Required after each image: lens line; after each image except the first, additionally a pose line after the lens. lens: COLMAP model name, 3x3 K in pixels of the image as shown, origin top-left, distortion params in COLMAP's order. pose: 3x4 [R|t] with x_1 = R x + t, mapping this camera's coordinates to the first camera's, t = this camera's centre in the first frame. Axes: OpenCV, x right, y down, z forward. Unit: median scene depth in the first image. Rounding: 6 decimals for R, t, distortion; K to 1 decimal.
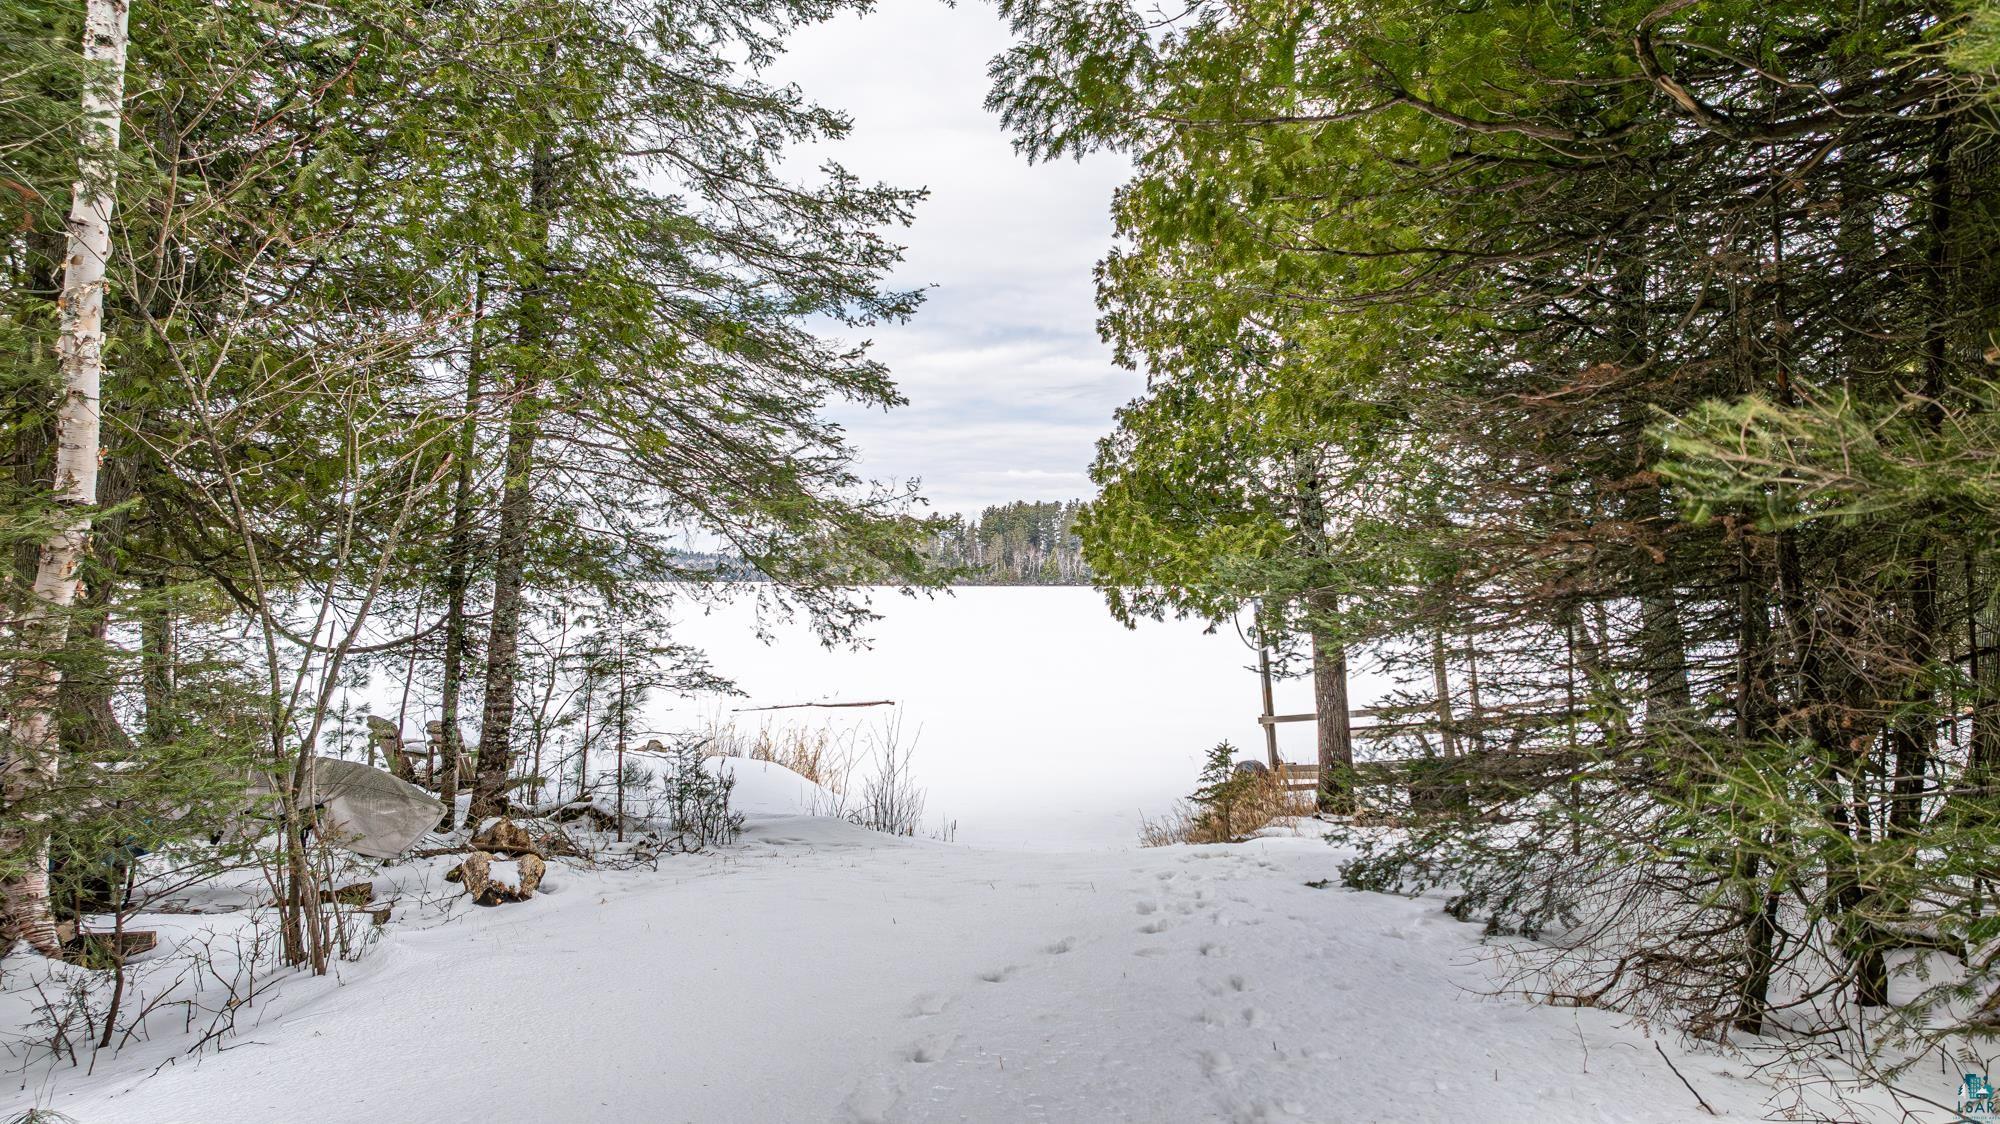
lens RADIAL K [[1418.1, 0, 1000.5], [0, 1418.1, 564.8], [0, 0, 1]] dist [-0.022916, 0.007014]
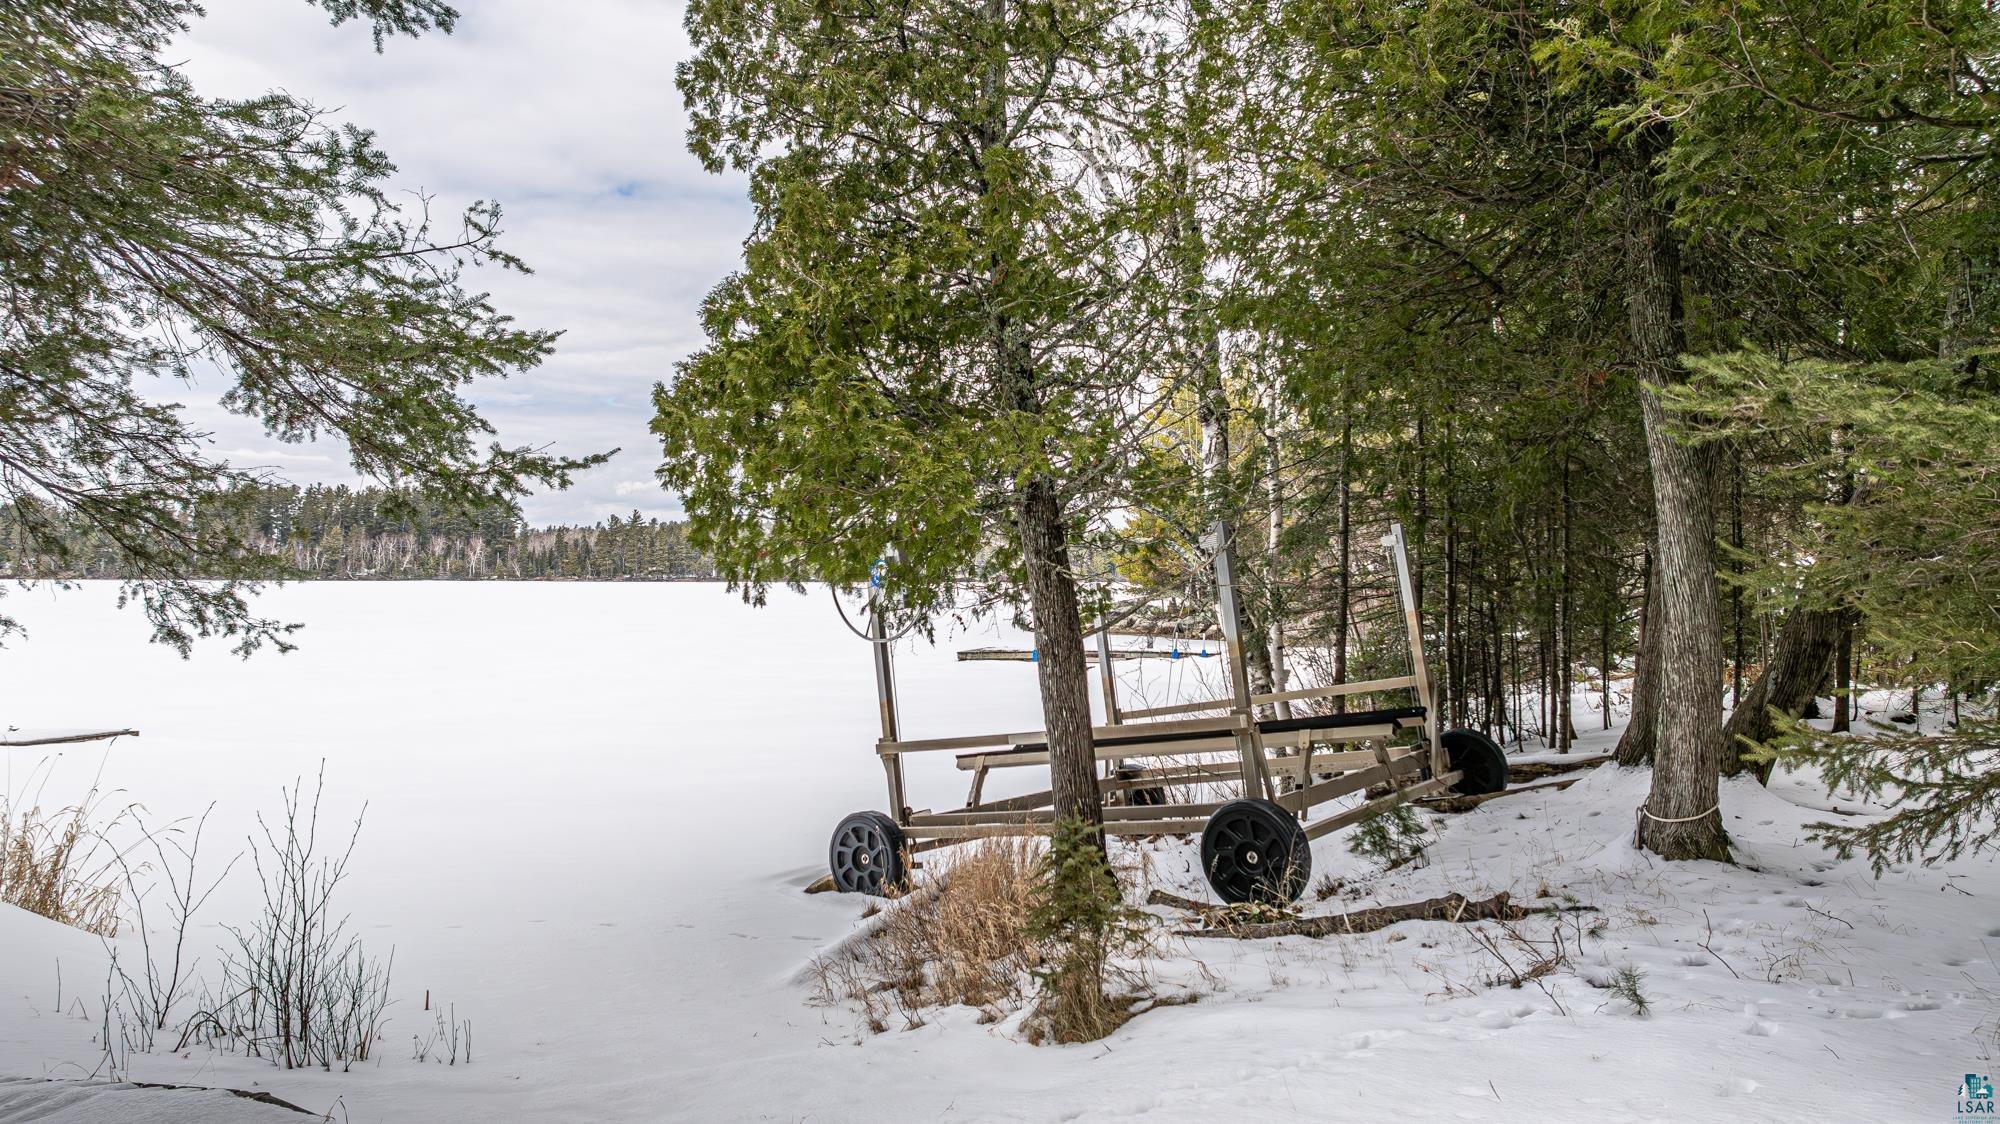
lens RADIAL K [[1418.1, 0, 999.6], [0, 1418.1, 558.1], [0, 0, 1]] dist [-0.022916, 0.007014]
pose [[0.871046, 0.009244, 0.491114, -0.096746], [-0.007187, 0.999956, -0.006076, 0.028467], [-0.491148, 0.001763, 0.871074, 0.451373]]
